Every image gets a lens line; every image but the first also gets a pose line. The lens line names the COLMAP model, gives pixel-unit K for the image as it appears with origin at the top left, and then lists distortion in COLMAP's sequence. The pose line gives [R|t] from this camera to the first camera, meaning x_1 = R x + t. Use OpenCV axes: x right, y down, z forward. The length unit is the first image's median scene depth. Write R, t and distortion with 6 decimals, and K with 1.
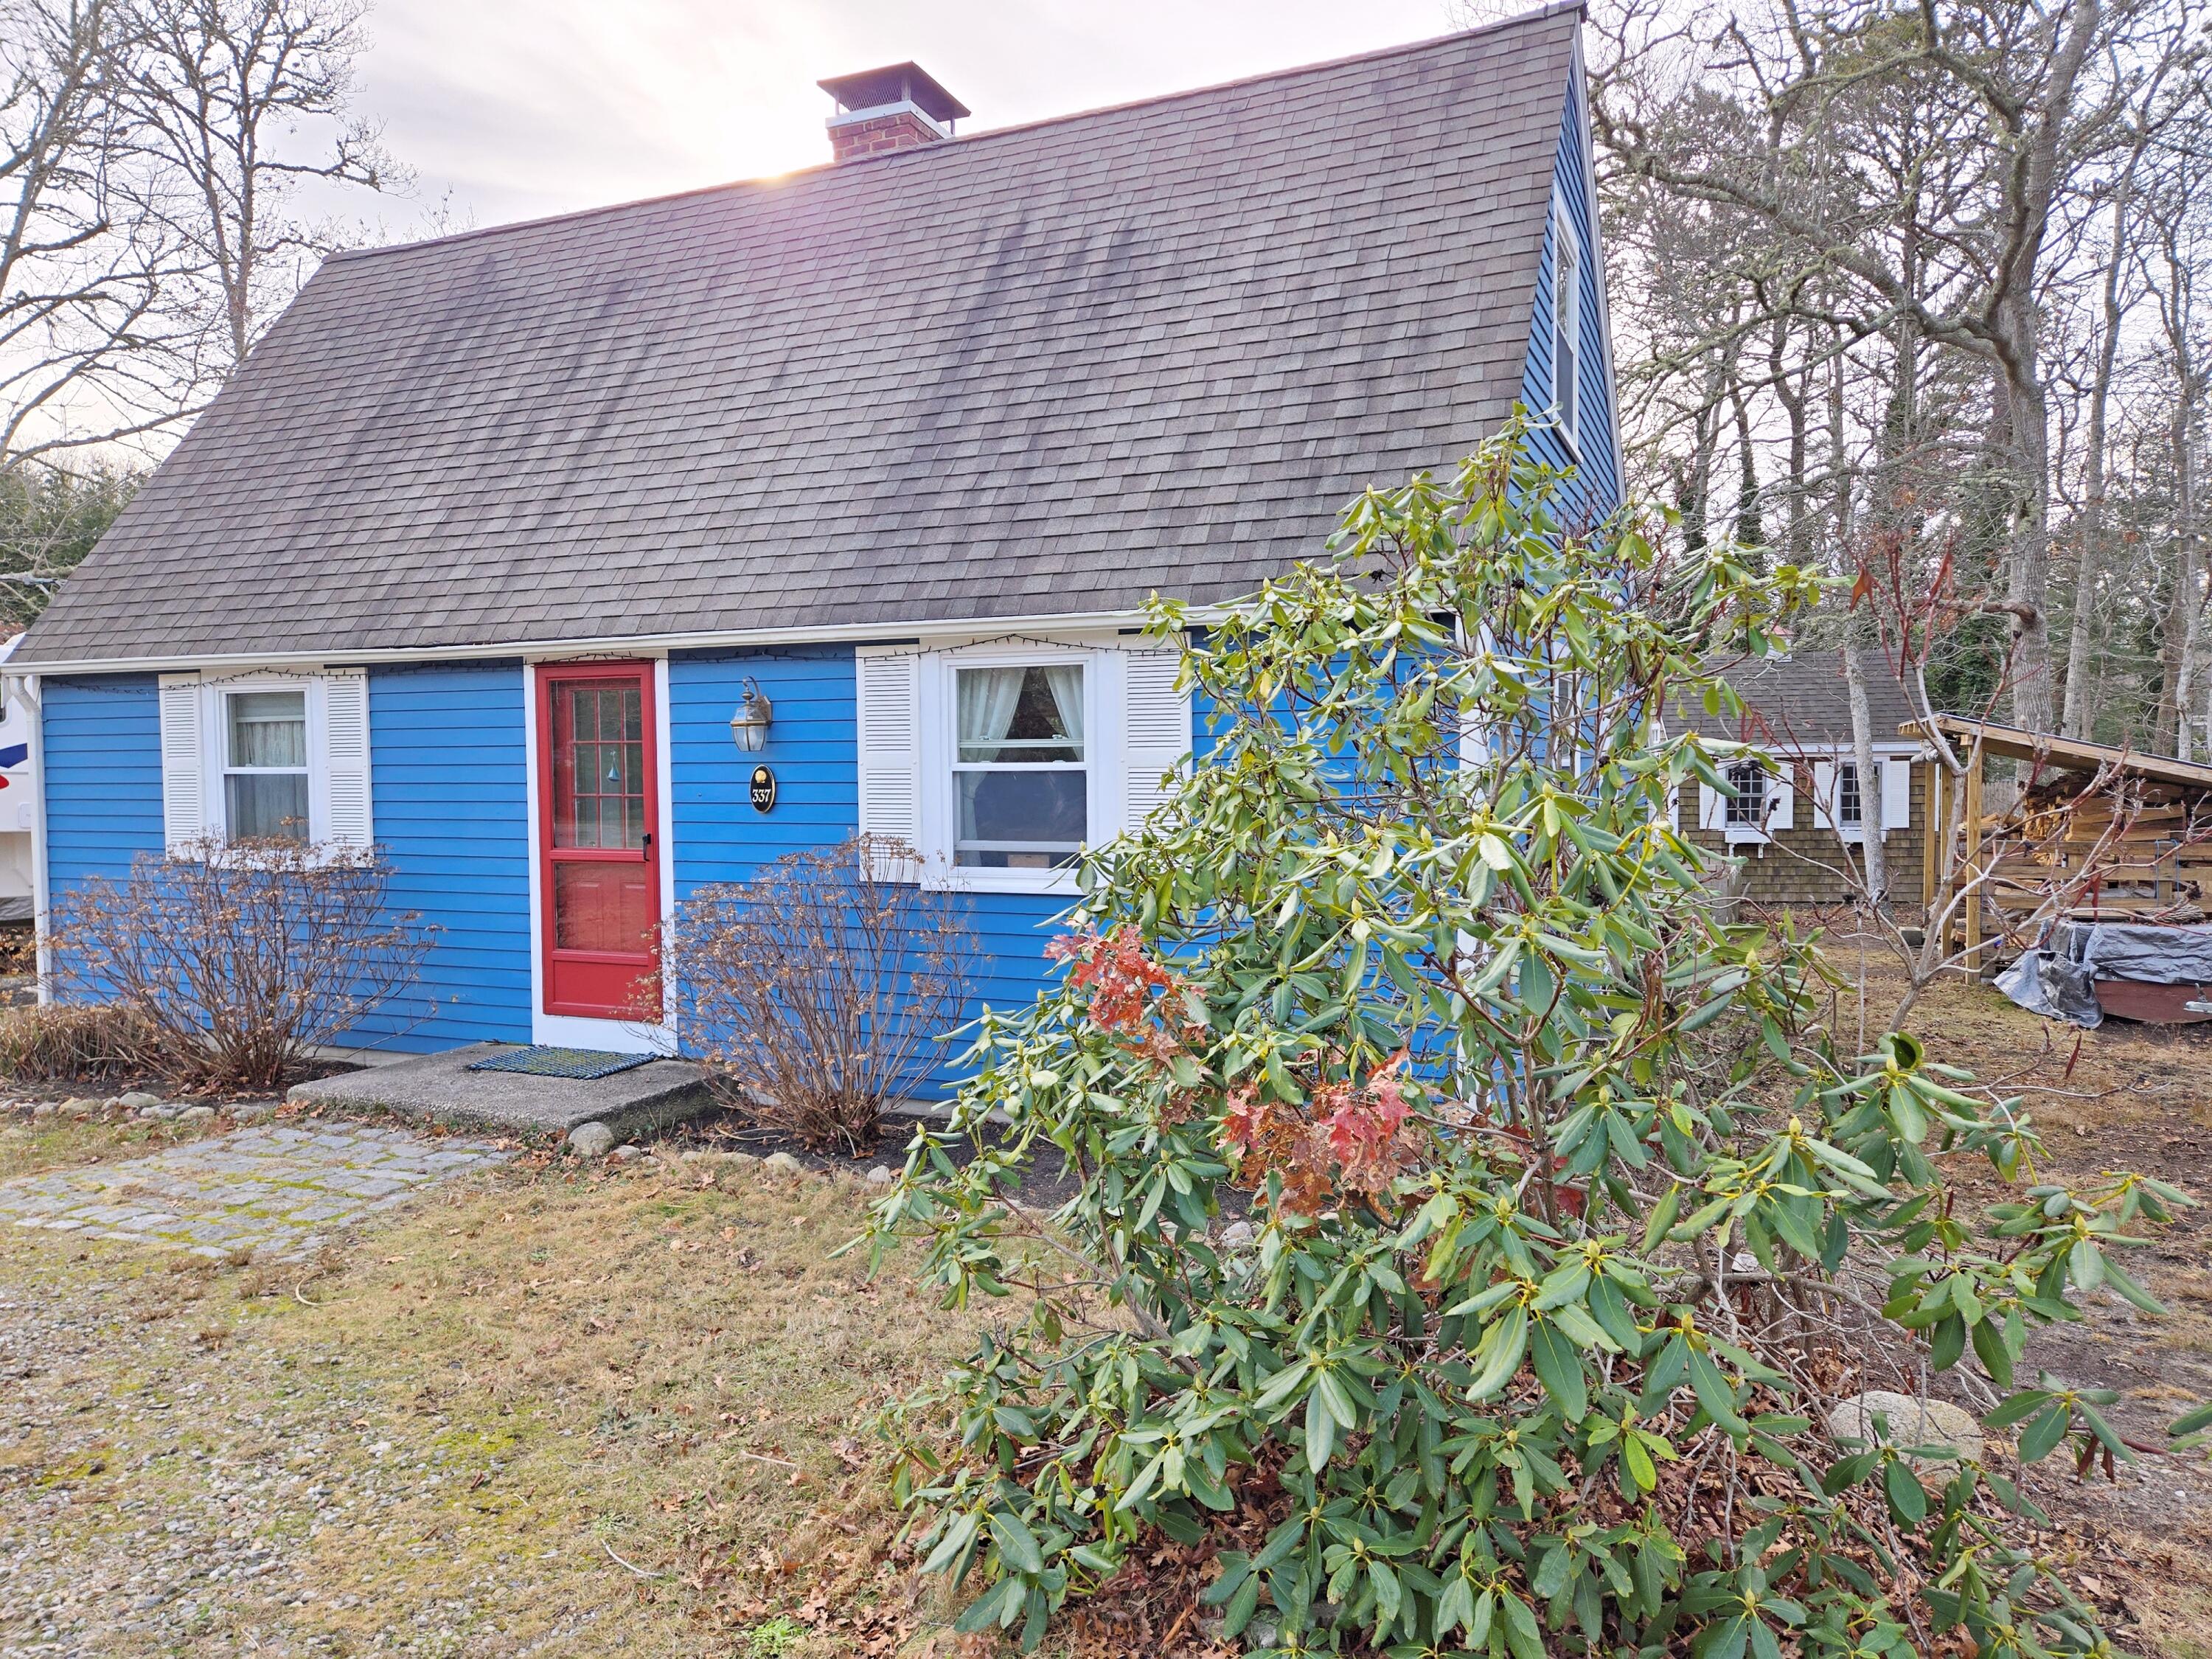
lens RADIAL K [[1454.8, 0, 1095.9], [0, 1454.8, 847.5], [0, 0, 1]] dist [0.053971, -0.017630]
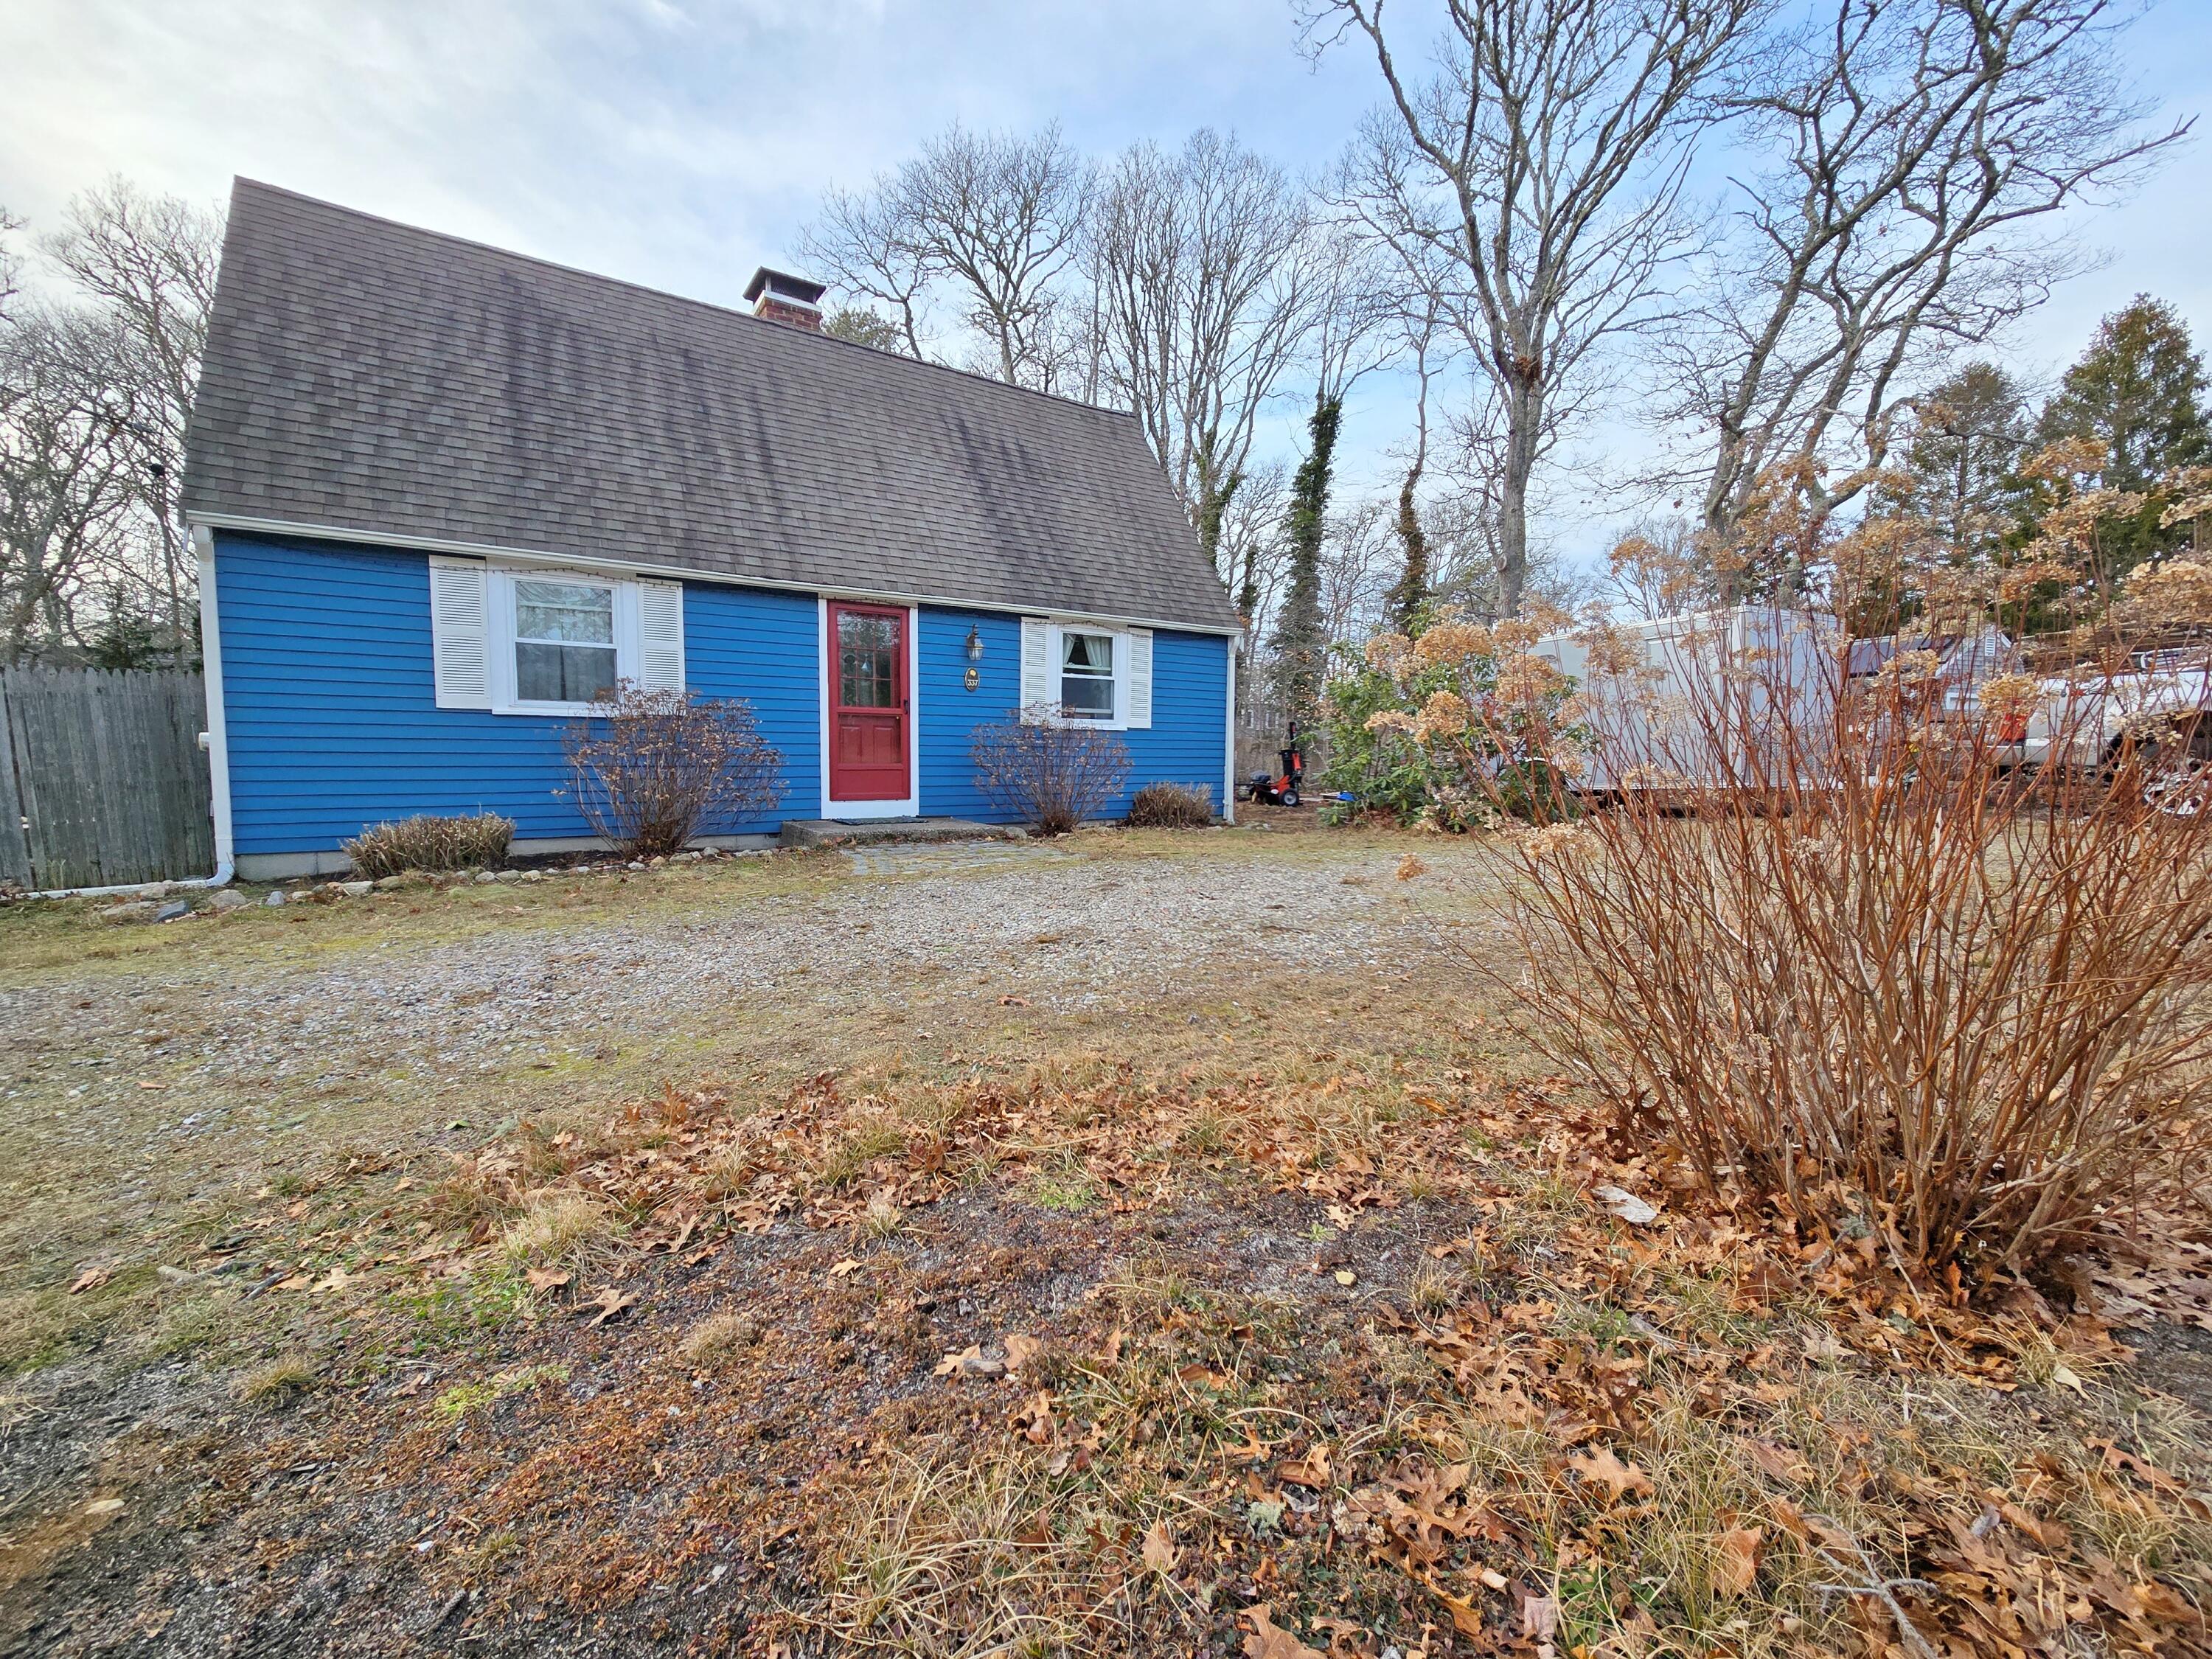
lens RADIAL K [[897.8, 0, 1090.9], [0, 897.8, 825.4], [0, 0, 1]] dist [0.003543, -0.001239]
pose [[0.550490, -0.056491, 0.832929, -1.161321], [0.030307, 0.998403, 0.047684, 0.106909], [-0.834292, -0.001006, 0.551322, 0.155257]]
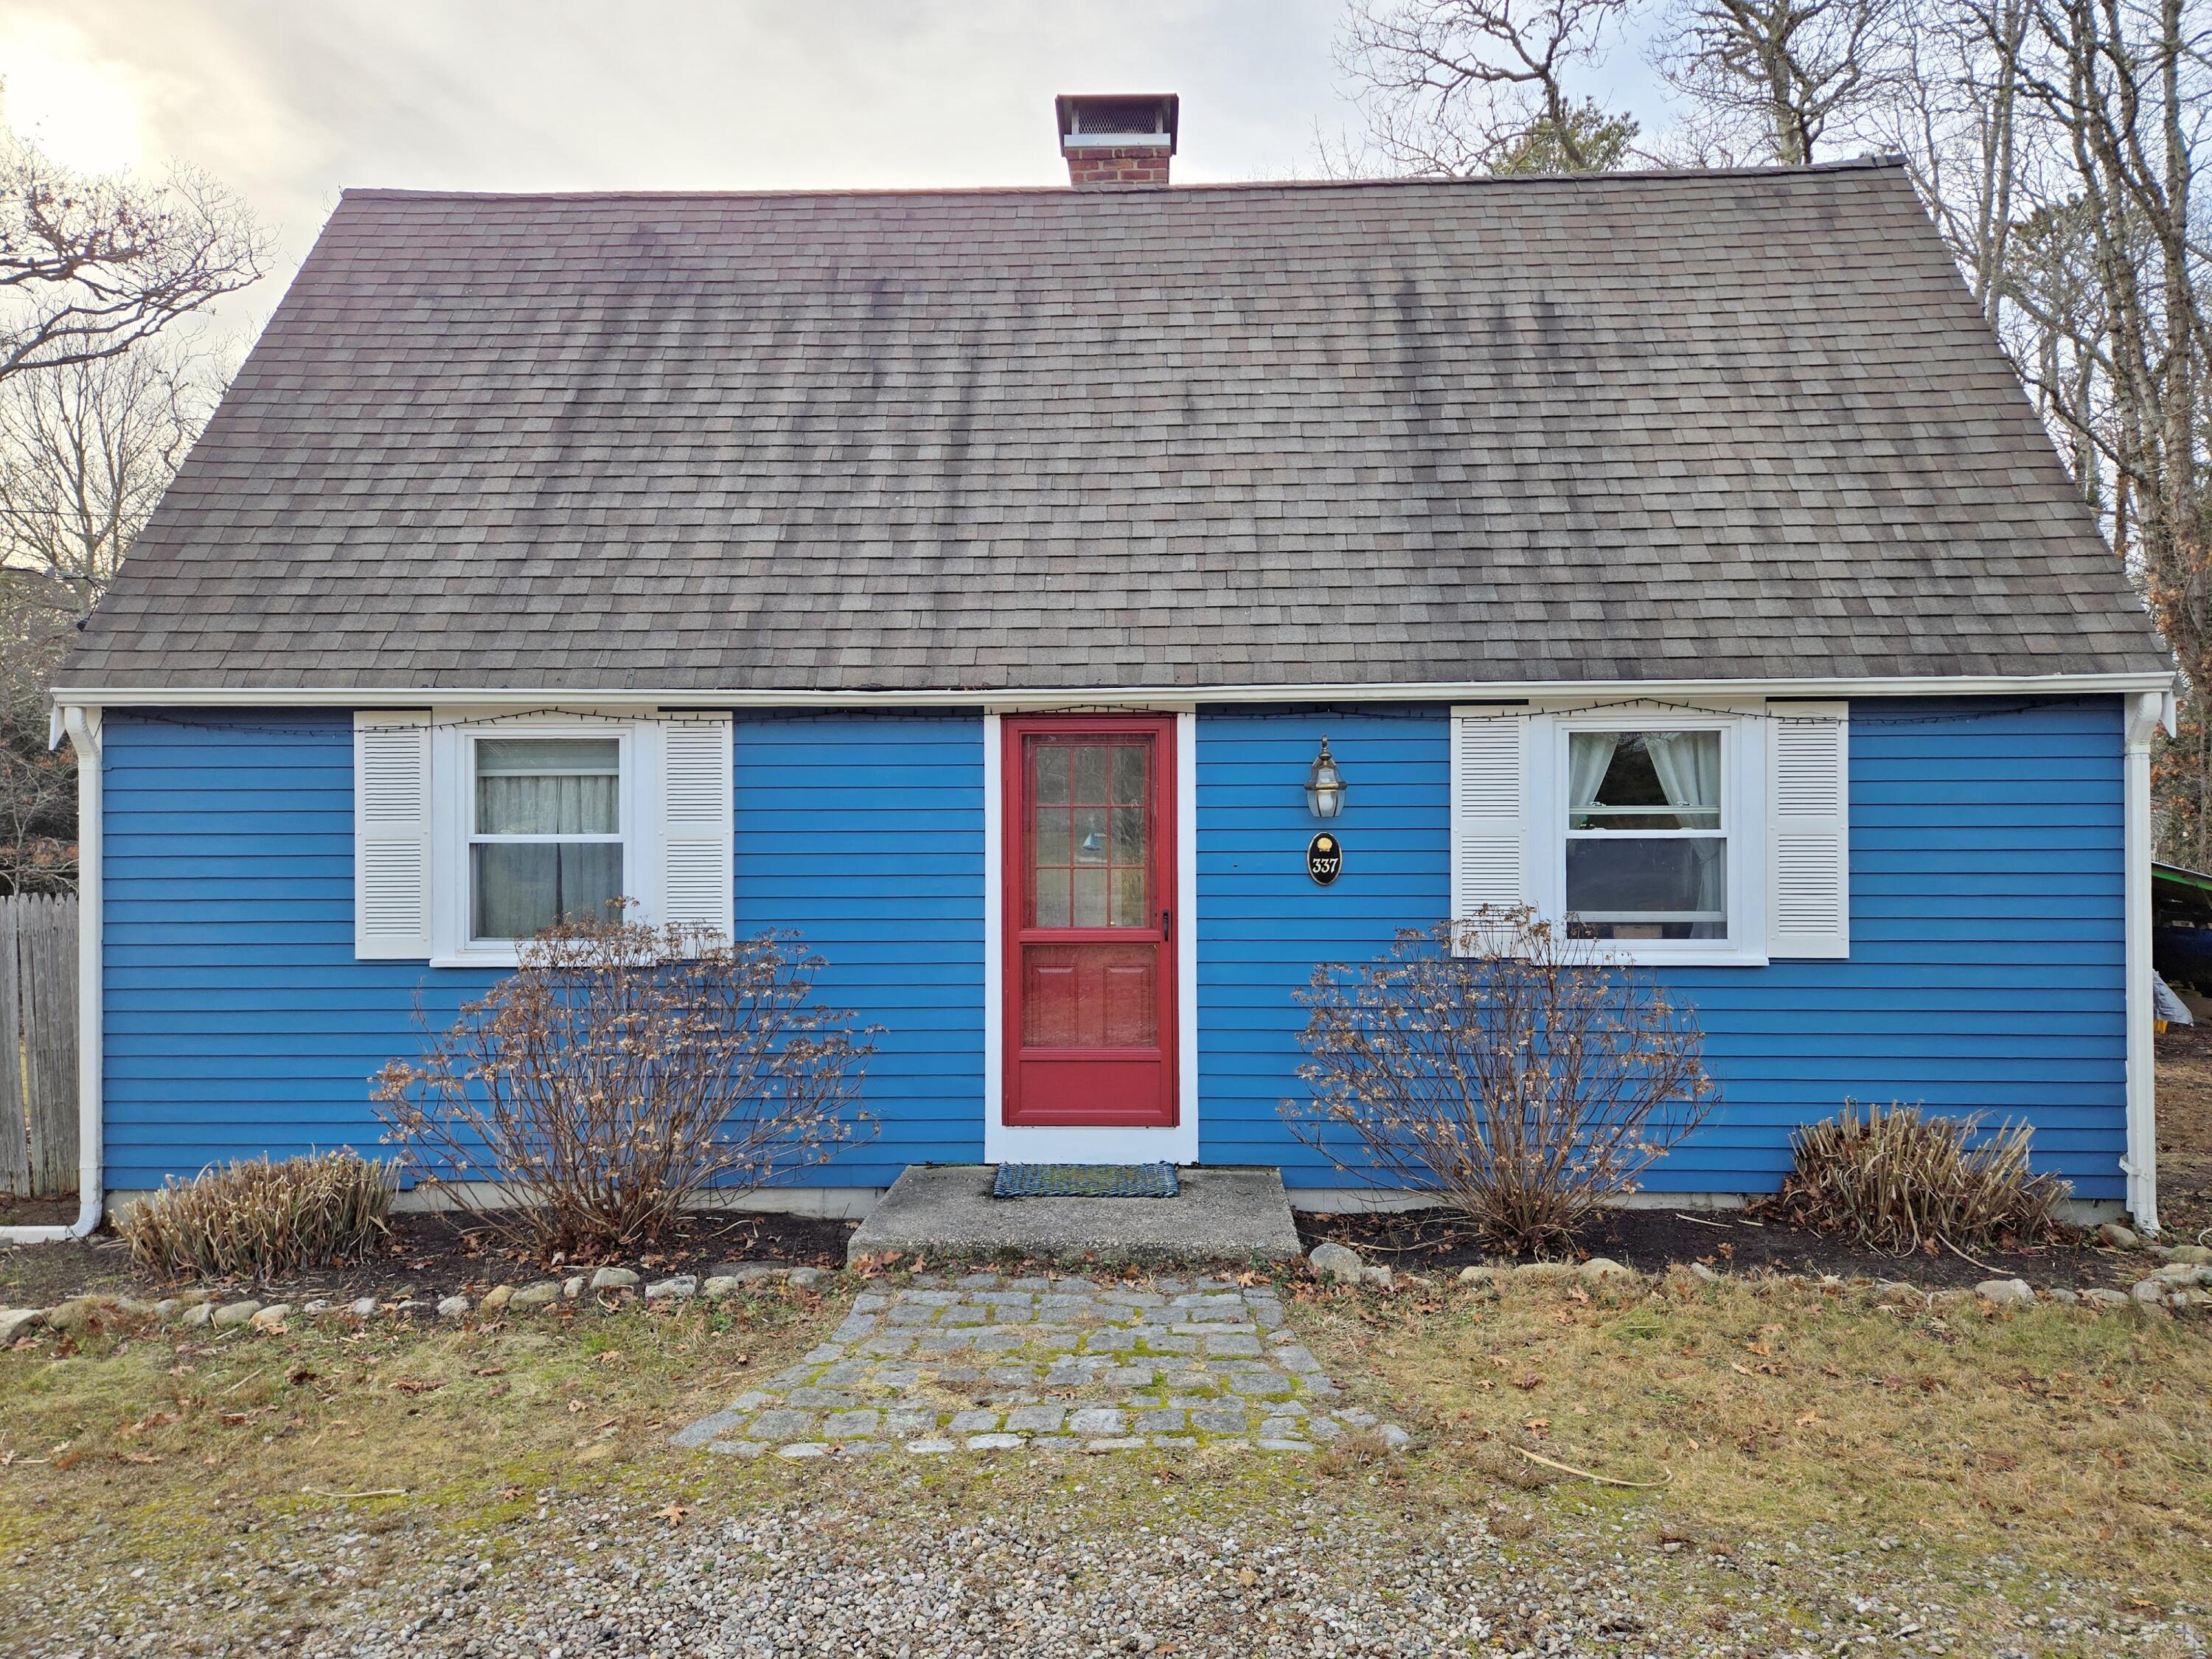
lens RADIAL K [[1454.8, 0, 1110.8], [0, 1454.8, 852.7], [0, 0, 1]] dist [0.053971, -0.017630]
pose [[0.931451, -0.001711, 0.363864, -0.658071], [0.018049, 0.998975, -0.041507, -0.008252], [-0.363420, 0.045229, 0.930527, 0.197954]]
